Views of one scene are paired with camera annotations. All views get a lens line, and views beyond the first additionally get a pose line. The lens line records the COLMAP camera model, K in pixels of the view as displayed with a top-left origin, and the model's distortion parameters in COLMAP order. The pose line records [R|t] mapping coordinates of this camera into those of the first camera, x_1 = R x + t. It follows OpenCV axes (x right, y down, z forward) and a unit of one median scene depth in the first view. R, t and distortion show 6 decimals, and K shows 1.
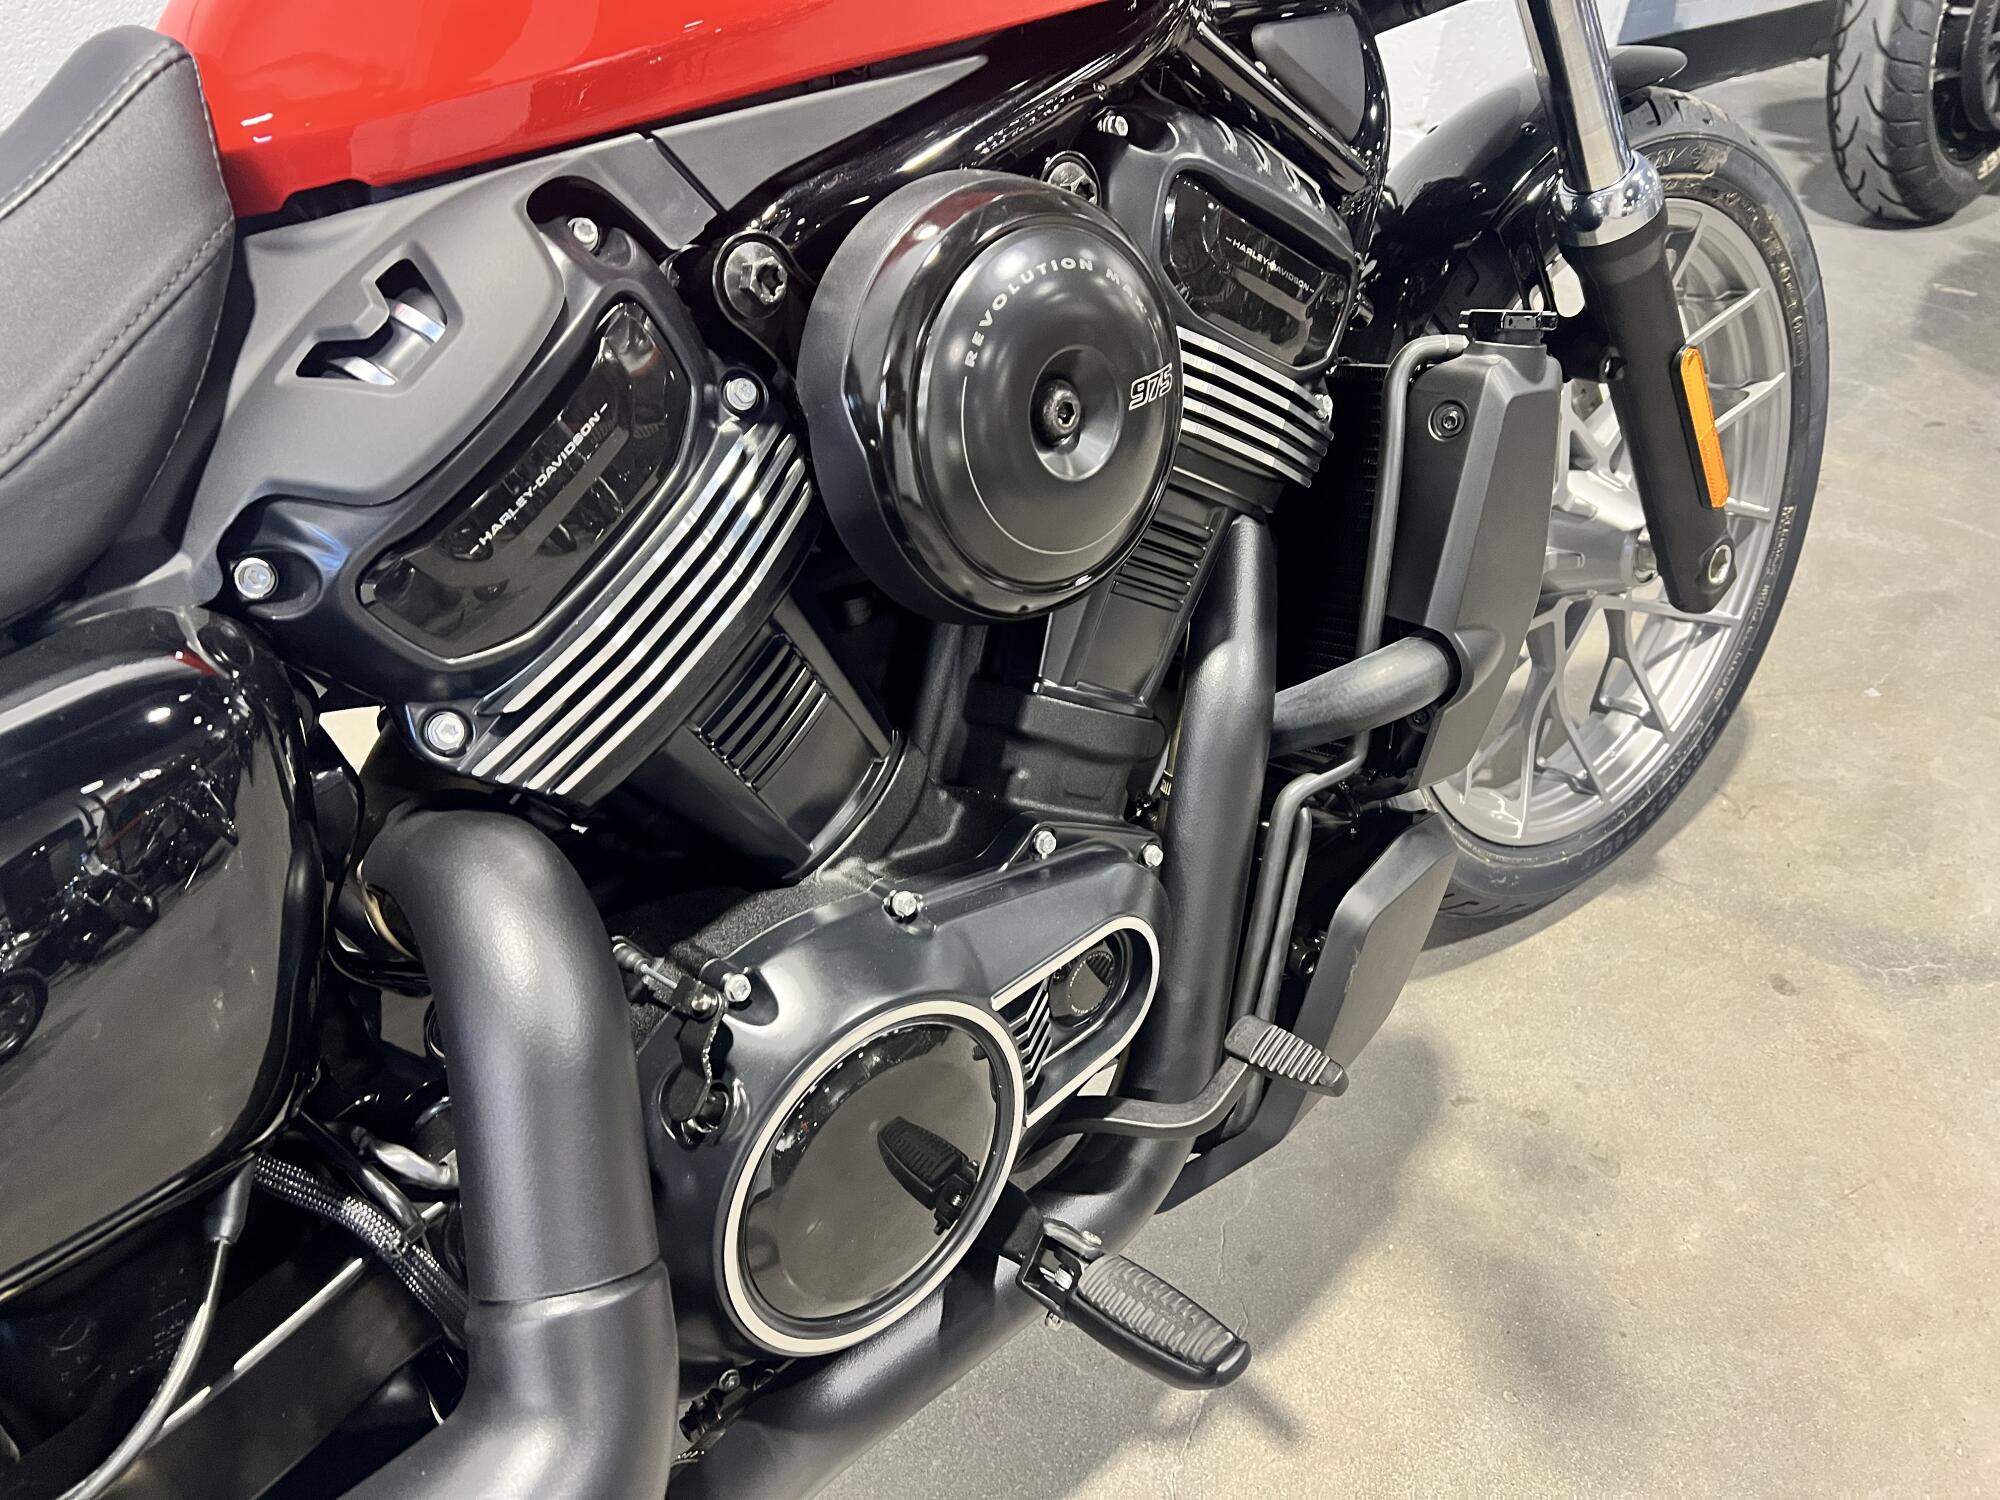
lens RADIAL K [[1519.5, 0, 1000.0], [0, 1519.5, 750.0], [0, 0, 1]] dist [0.042135, -0.041249]
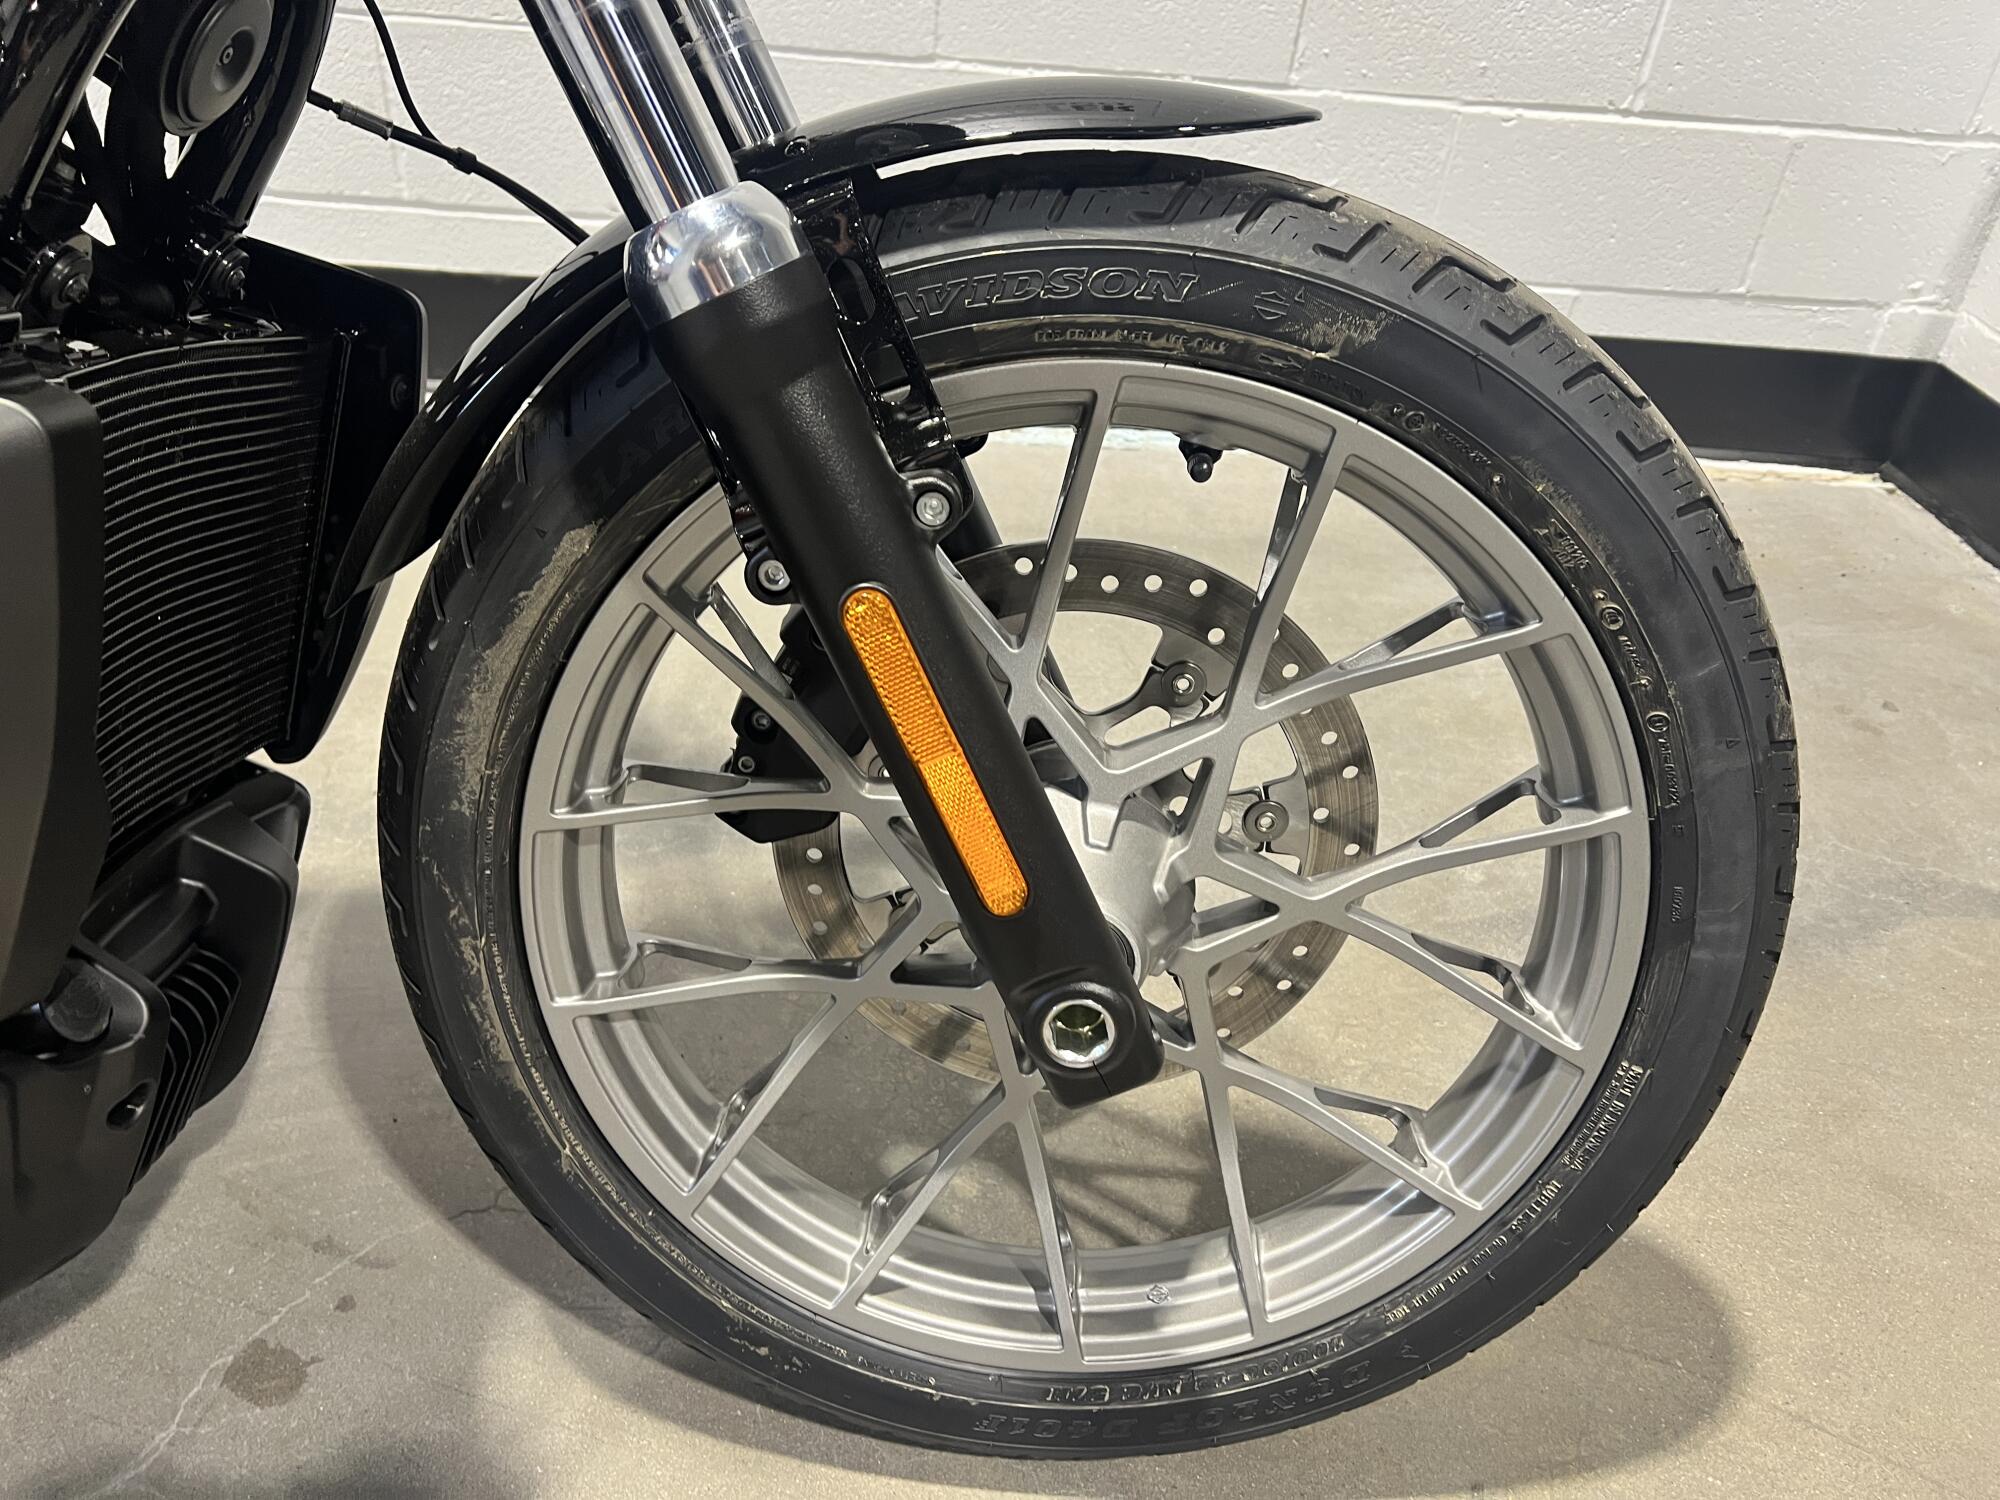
lens RADIAL K [[1567.9, 0, 1000.0], [0, 1567.9, 750.0], [0, 0, 1]] dist [0.050609, -0.067610]
pose [[0.769044, 0.375971, -0.516930, 1.476665], [-0.416803, 0.908099, 0.040391, -0.470342], [0.484610, 0.184395, 0.855074, 1.043239]]
